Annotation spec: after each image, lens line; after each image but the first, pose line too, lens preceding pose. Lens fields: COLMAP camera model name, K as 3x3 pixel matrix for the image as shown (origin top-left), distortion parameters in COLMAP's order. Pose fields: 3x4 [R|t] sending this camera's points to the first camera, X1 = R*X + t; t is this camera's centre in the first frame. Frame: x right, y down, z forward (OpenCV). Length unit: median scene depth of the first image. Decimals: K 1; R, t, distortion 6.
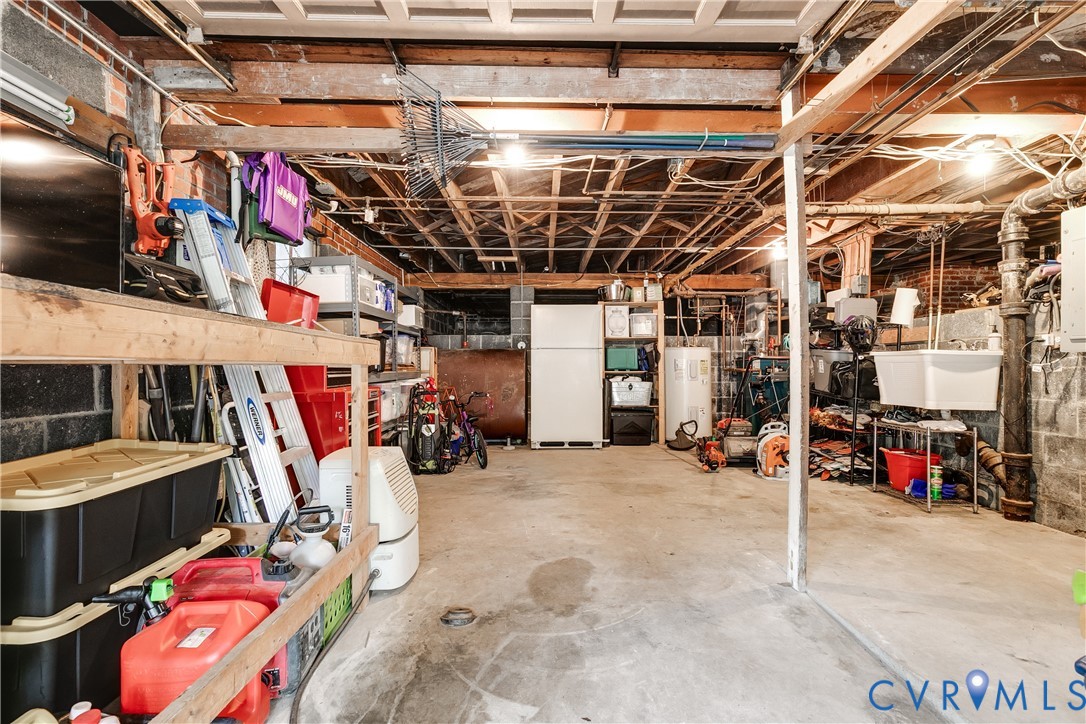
lens RADIAL K [[501.0, 0, 542.8], [0, 501.0, 365.1], [0, 0, 1]] dist [0.008695, -0.000471]
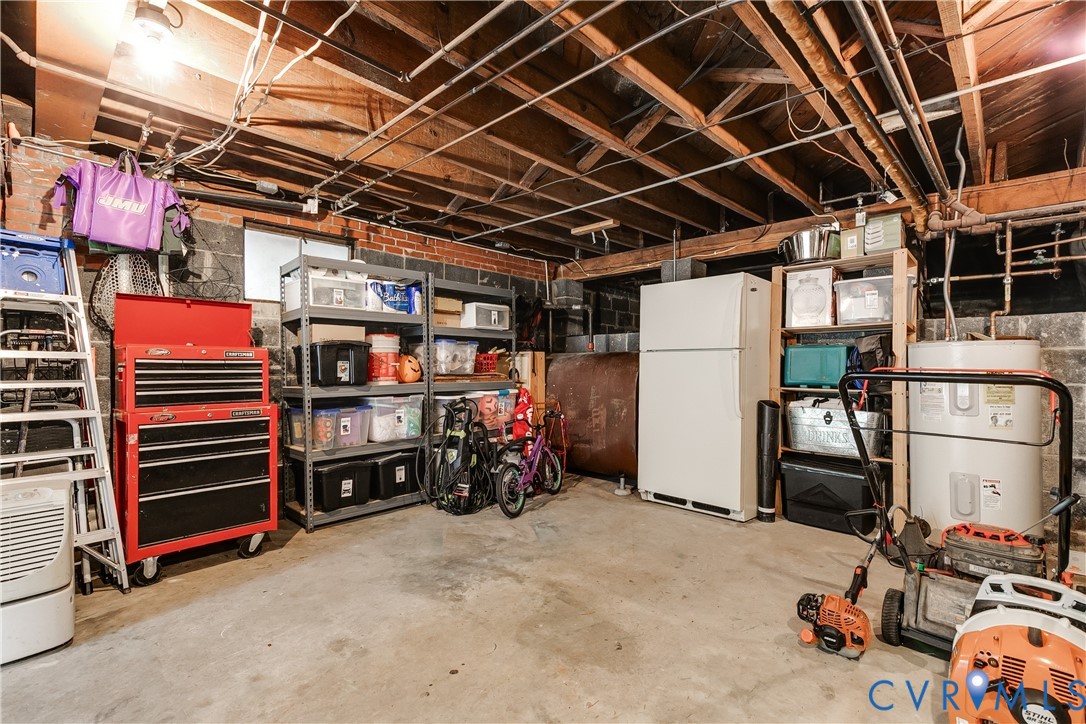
lens RADIAL K [[501.0, 0, 543.0], [0, 501.0, 361.6], [0, 0, 1]] dist [0.008695, -0.000471]
pose [[0.710597, -0.003834, -0.703589, 0.337575], [-0.001589, 0.999974, -0.007054, -0.013016], [0.703598, 0.006131, 0.710572, 0.402761]]
